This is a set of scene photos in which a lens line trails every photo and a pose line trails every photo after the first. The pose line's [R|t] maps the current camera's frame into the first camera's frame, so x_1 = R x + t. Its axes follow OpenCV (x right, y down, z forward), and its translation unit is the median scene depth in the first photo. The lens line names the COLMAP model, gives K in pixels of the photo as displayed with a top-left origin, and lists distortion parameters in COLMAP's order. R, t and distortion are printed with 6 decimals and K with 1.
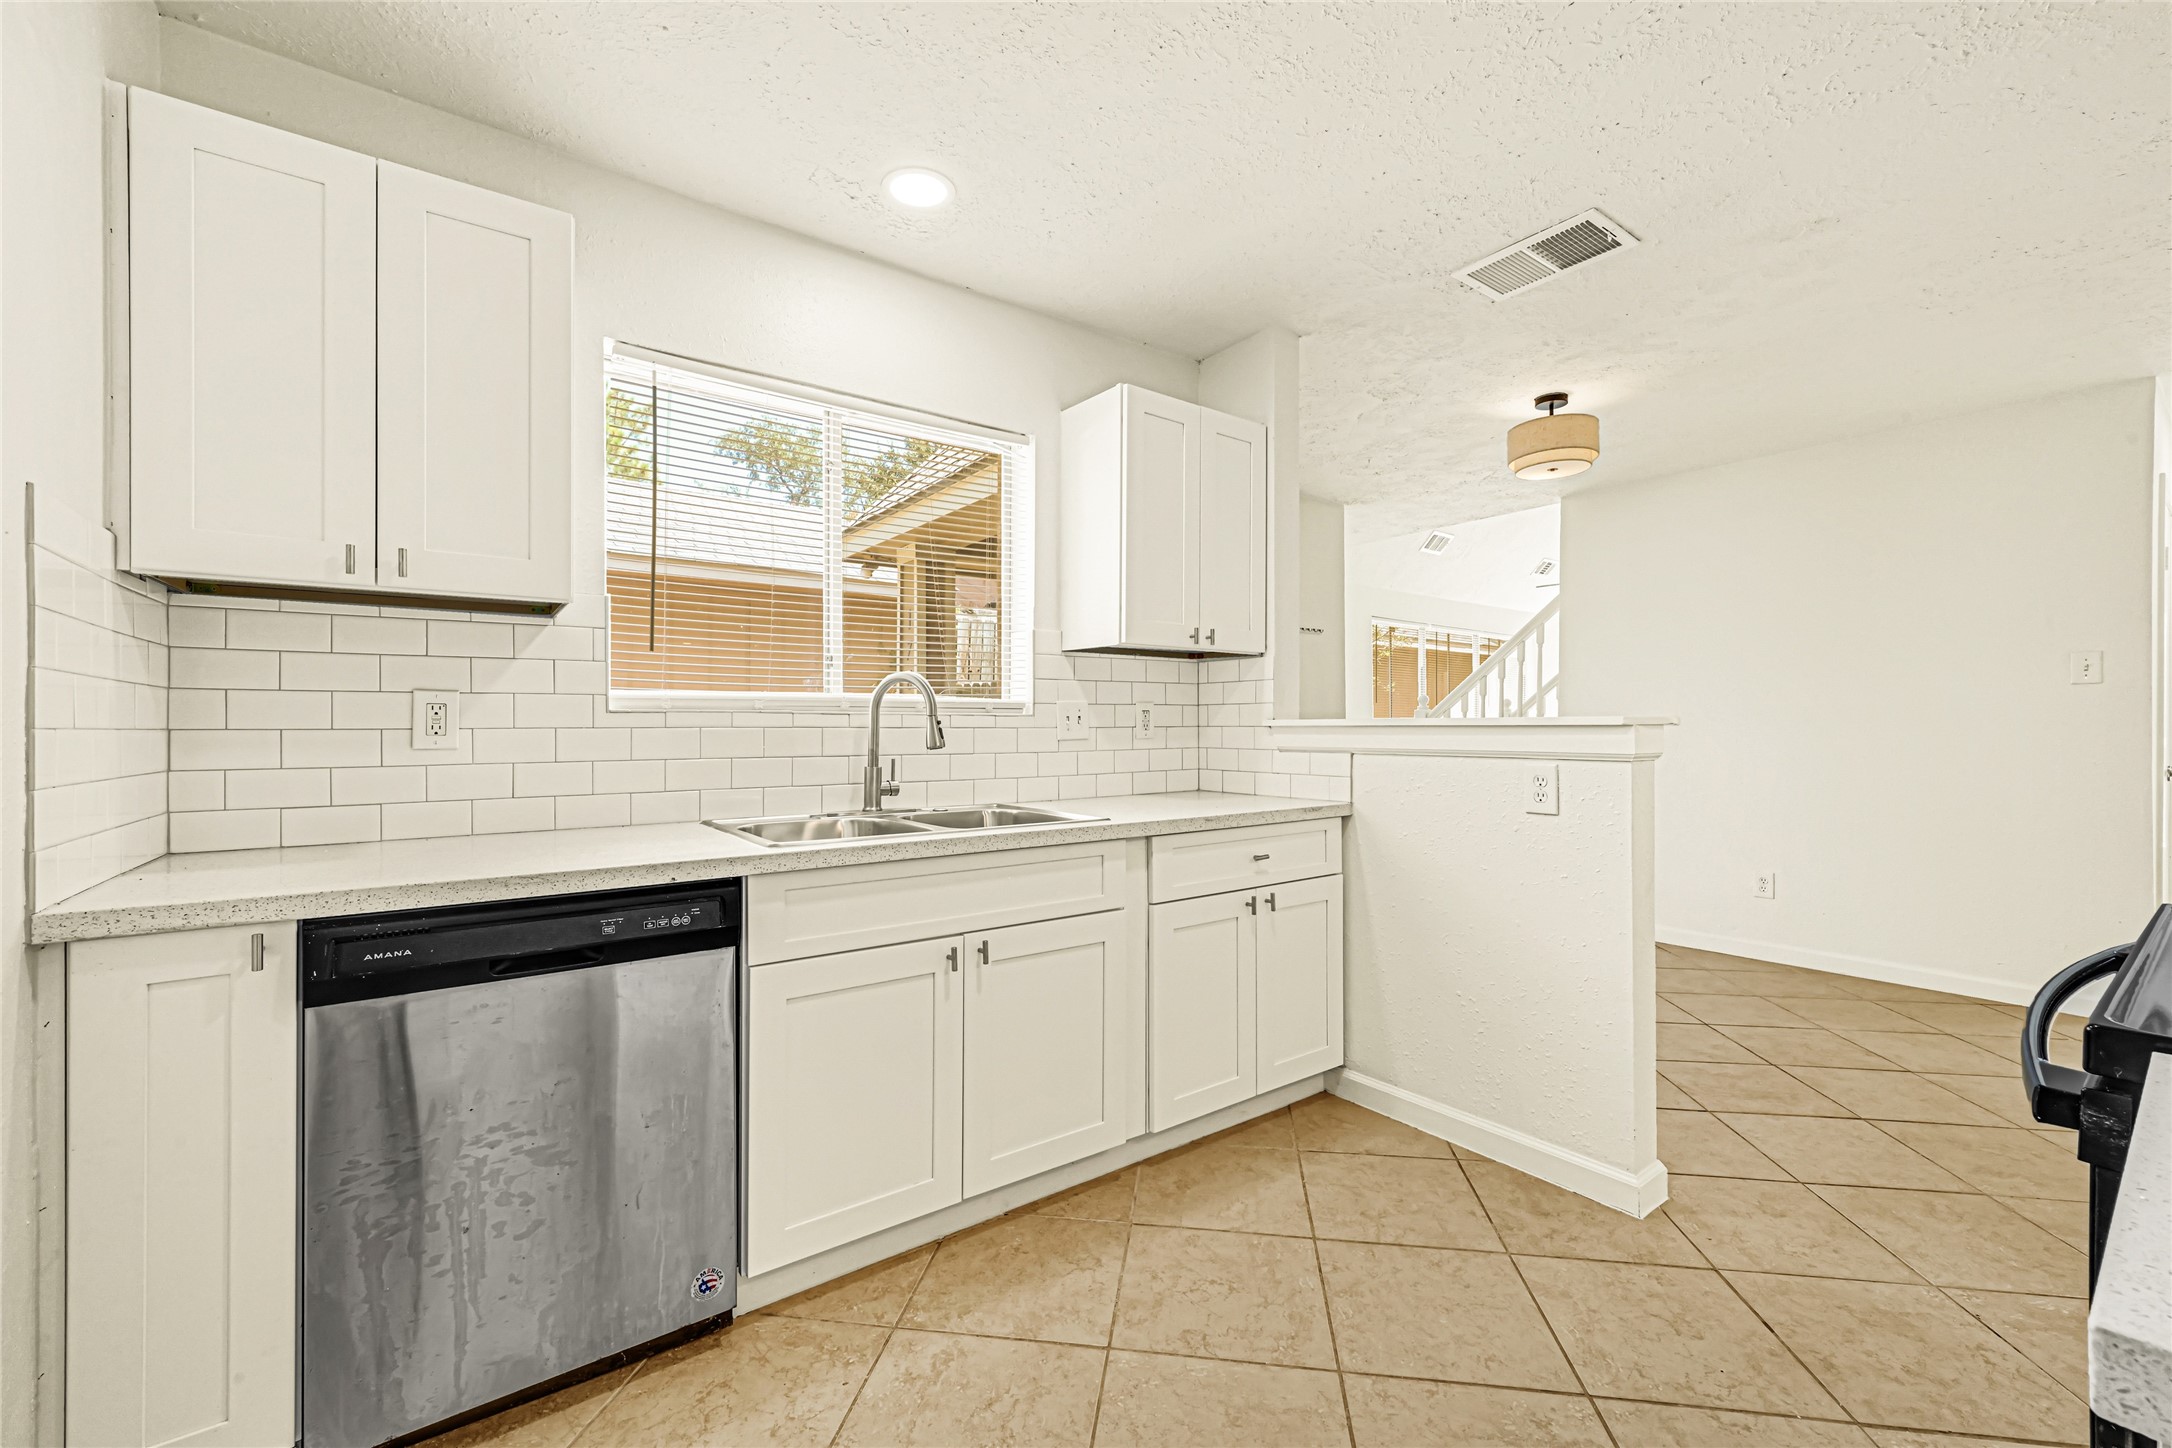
lens RADIAL K [[883.9, 0, 1088.6], [0, 883.9, 722.9], [0, 0, 1]] dist [0.000094, 0.000118]
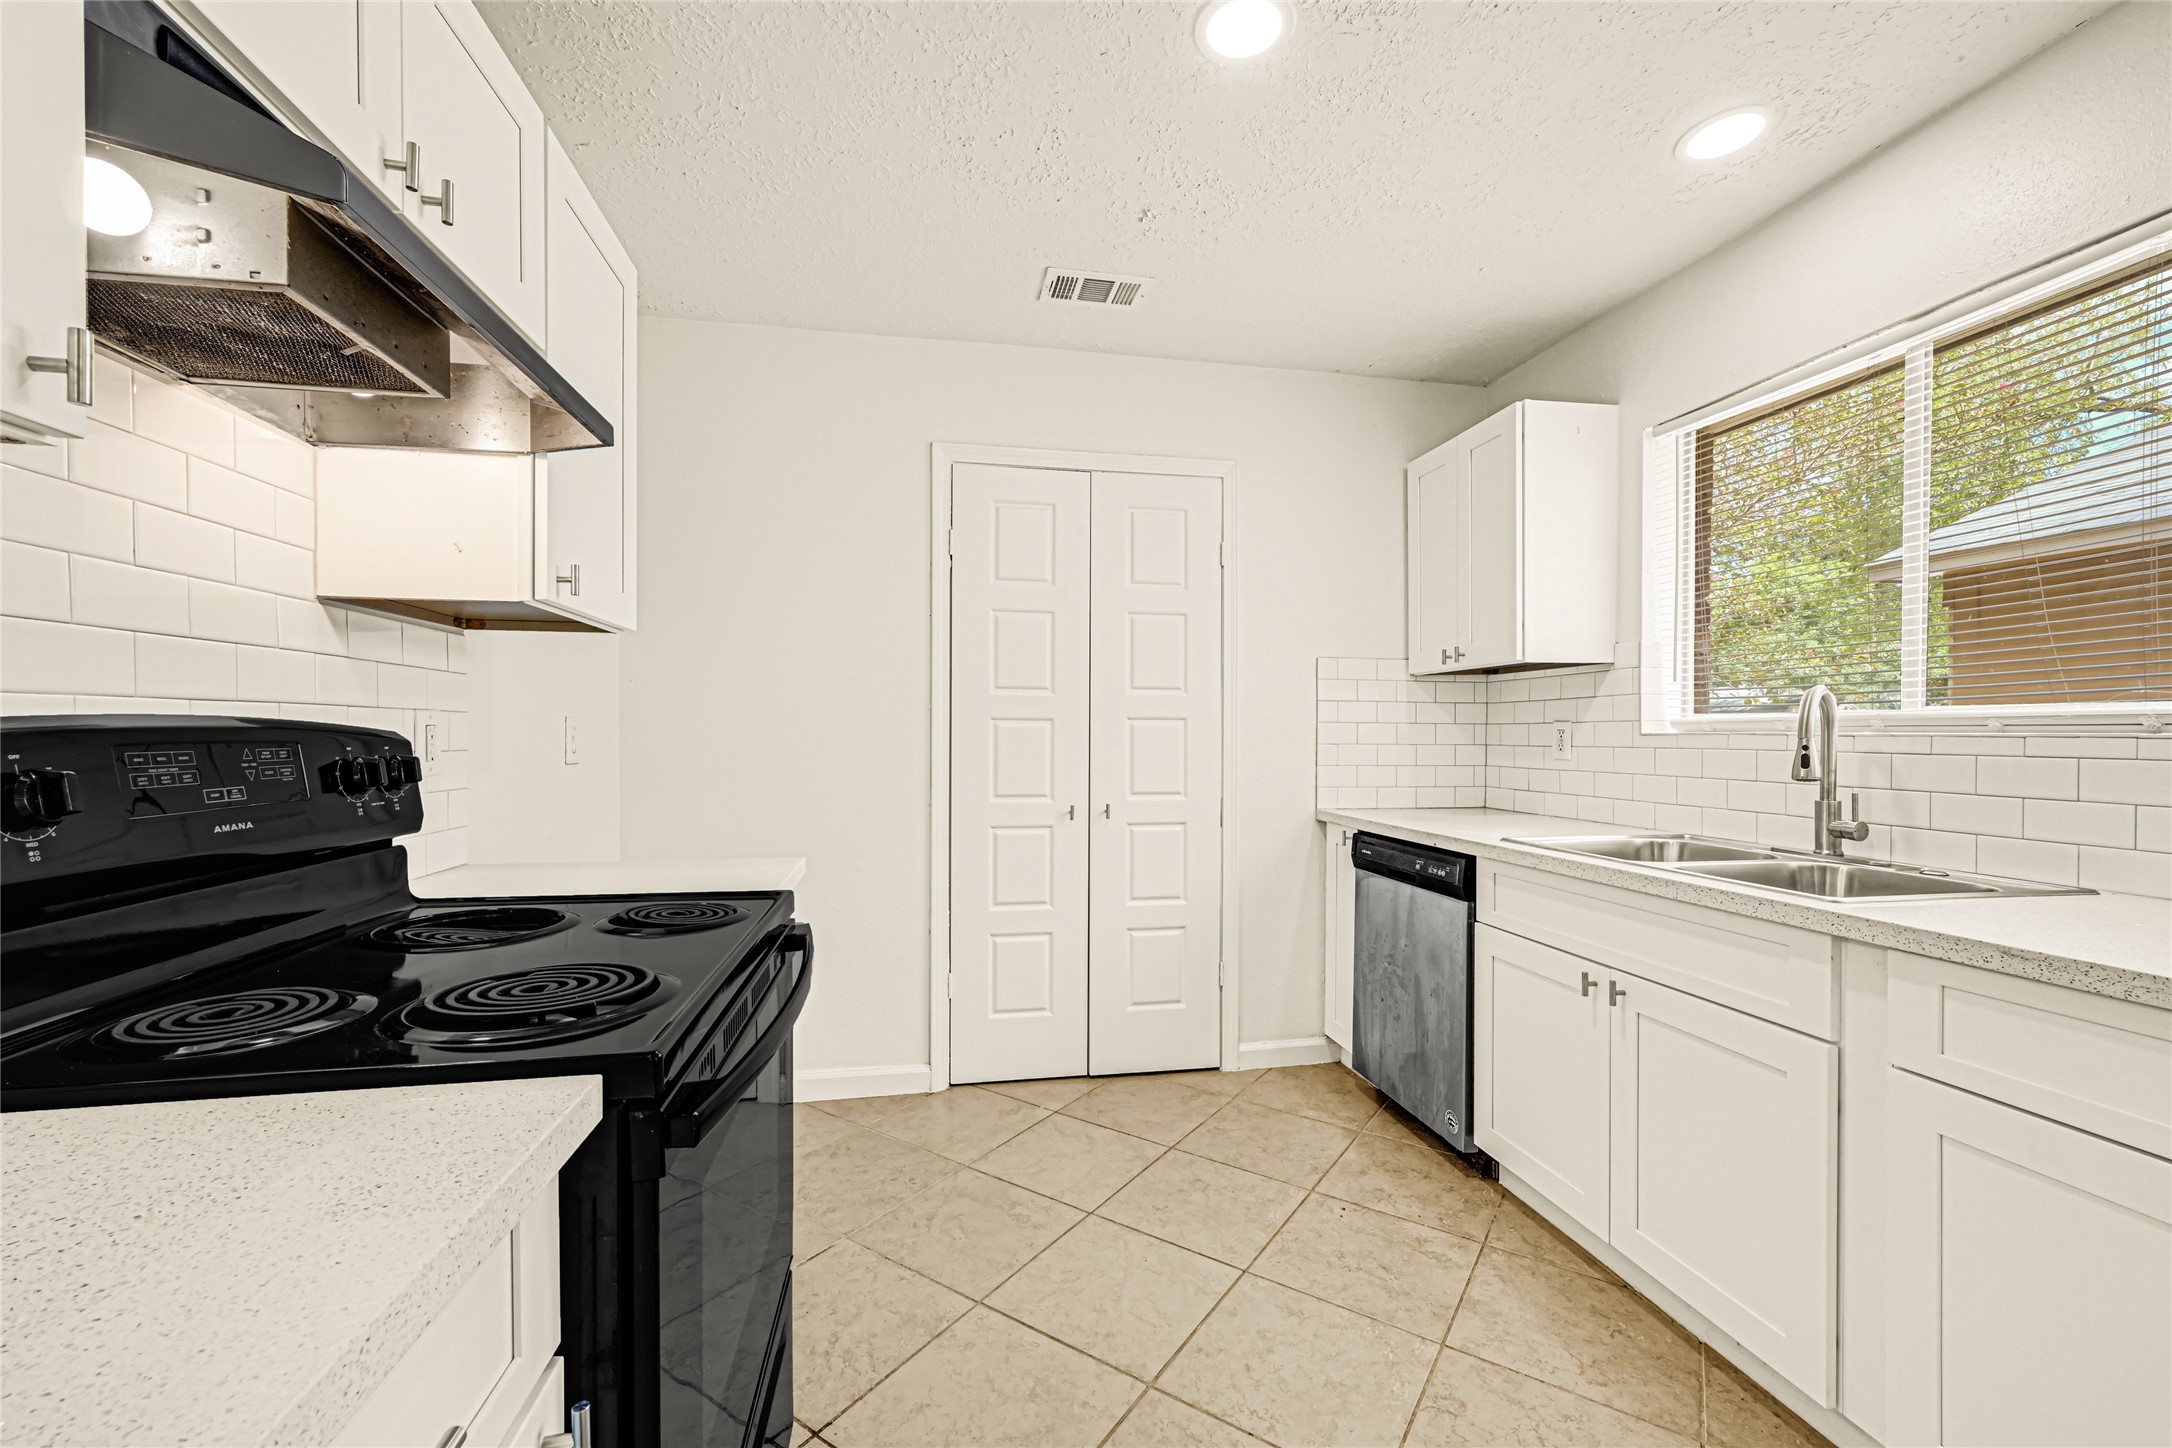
lens RADIAL K [[883.9, 0, 1090.3], [0, 883.9, 733.4], [0, 0, 1]] dist [0.000094, 0.000118]
pose [[-0.439324, 0.000471, -0.898328, 0.909957], [0.002063, 0.999998, -0.000485, -0.015478], [0.898326, -0.002067, -0.439324, 0.859184]]
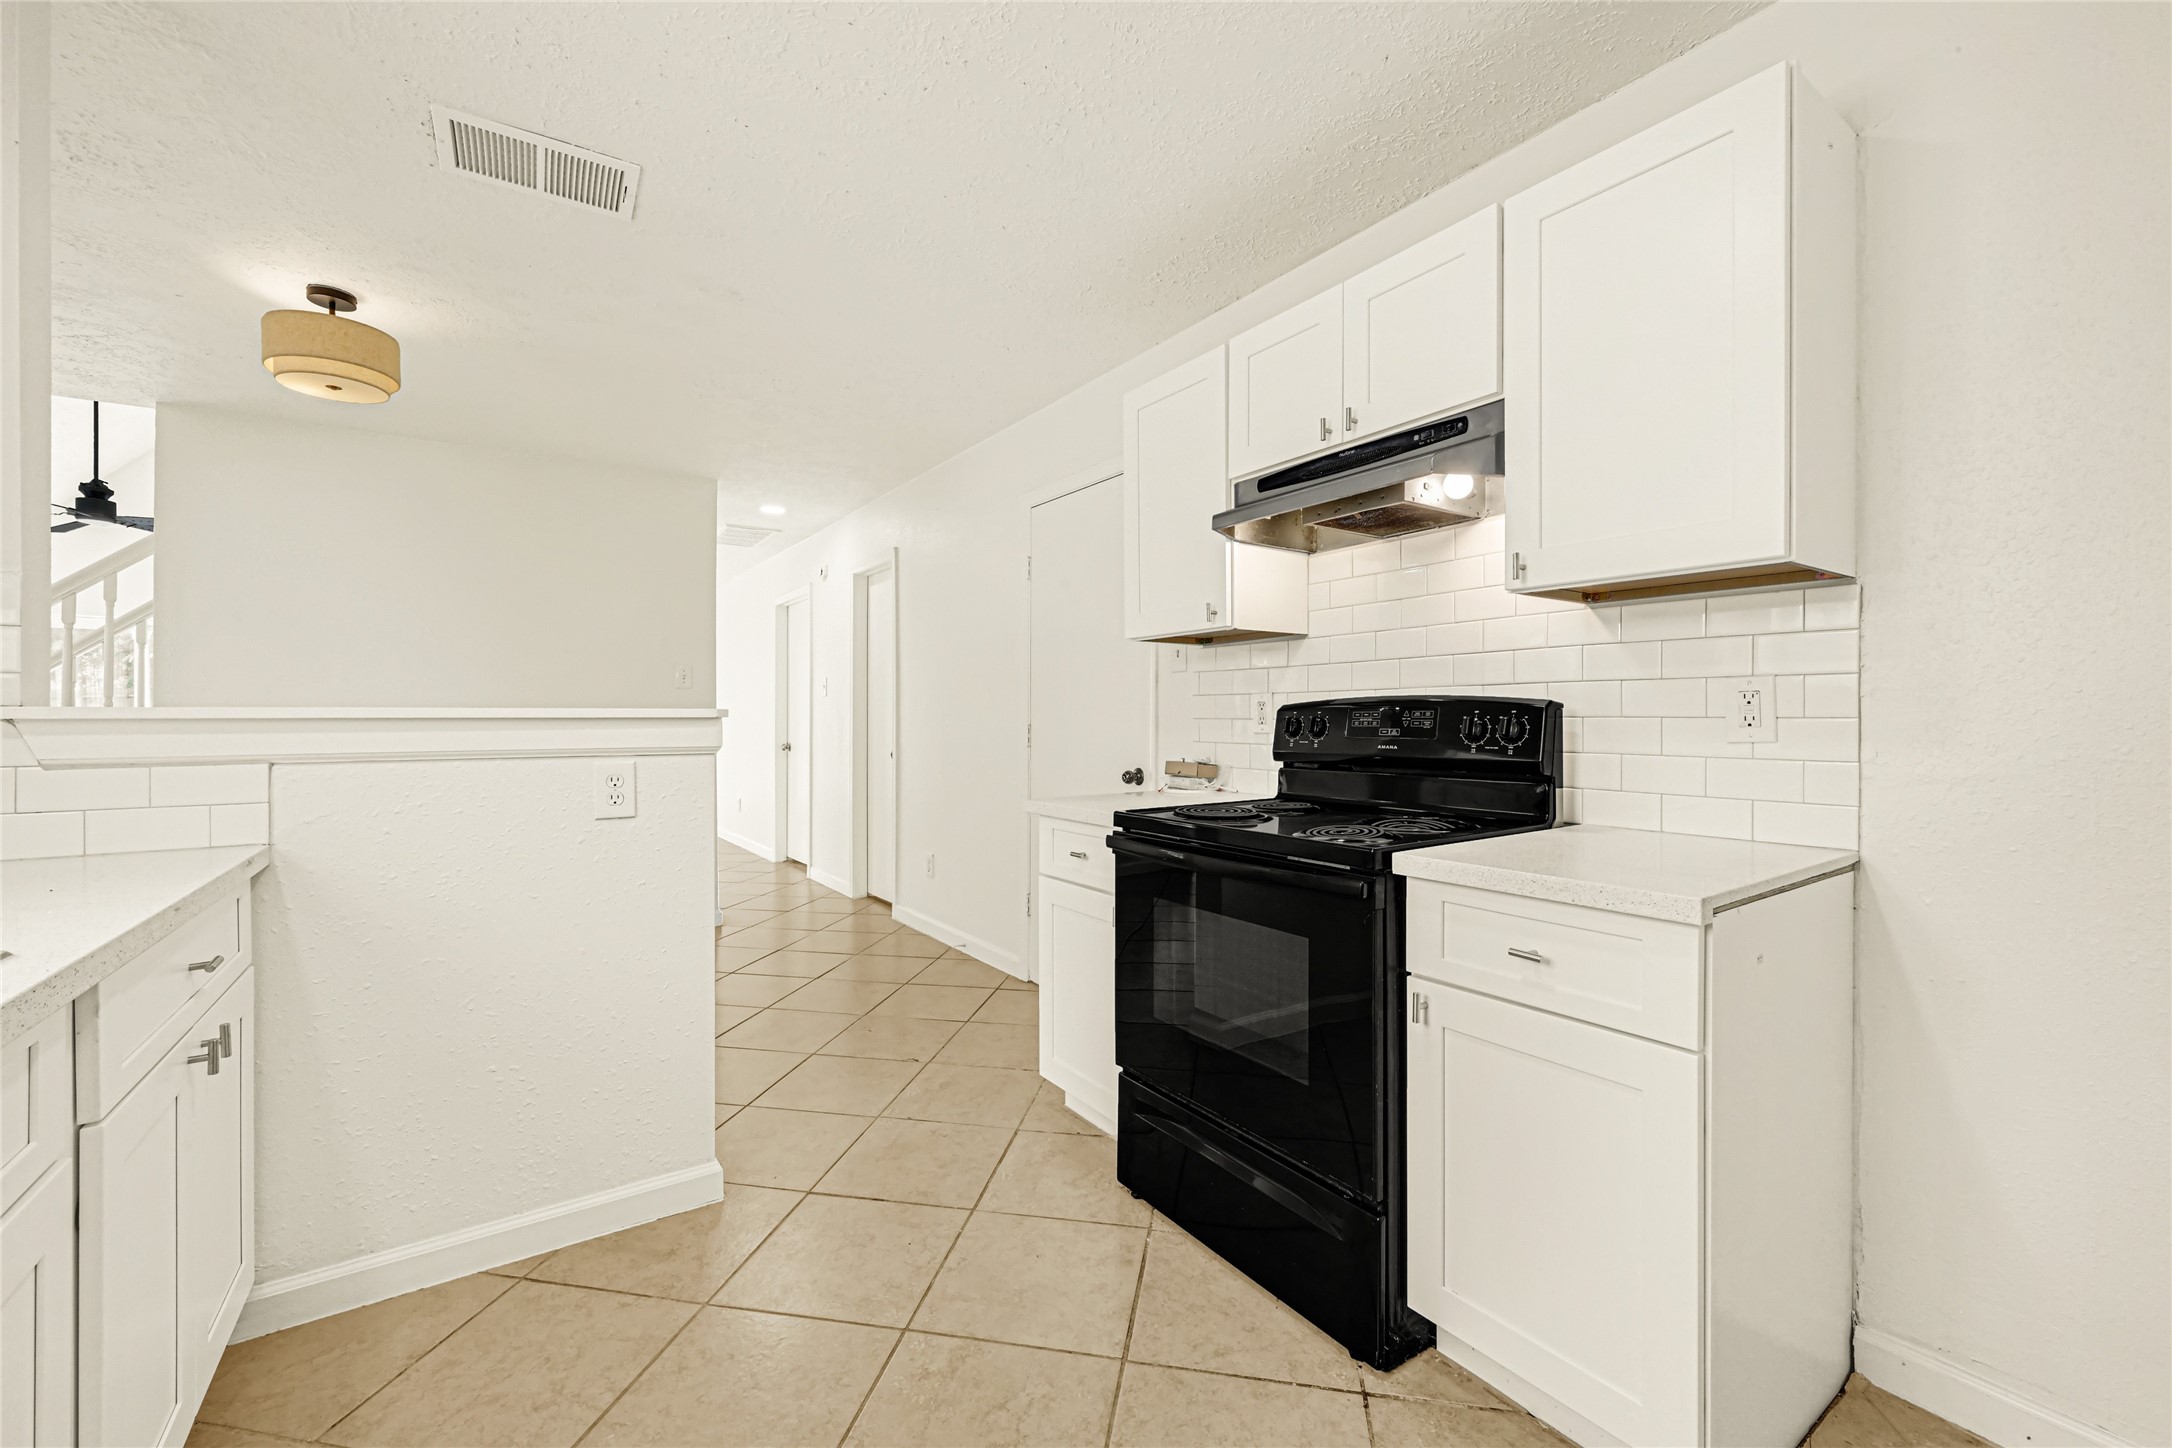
lens RADIAL K [[883.9, 0, 1086.3], [0, 883.9, 718.4], [0, 0, 1]] dist [0.000094, 0.000118]
pose [[0.038334, 0.000911, 0.999265, -0.379389], [-0.002966, 0.999995, -0.000797, 0.002570], [-0.999261, -0.002933, 0.038336, 0.535193]]
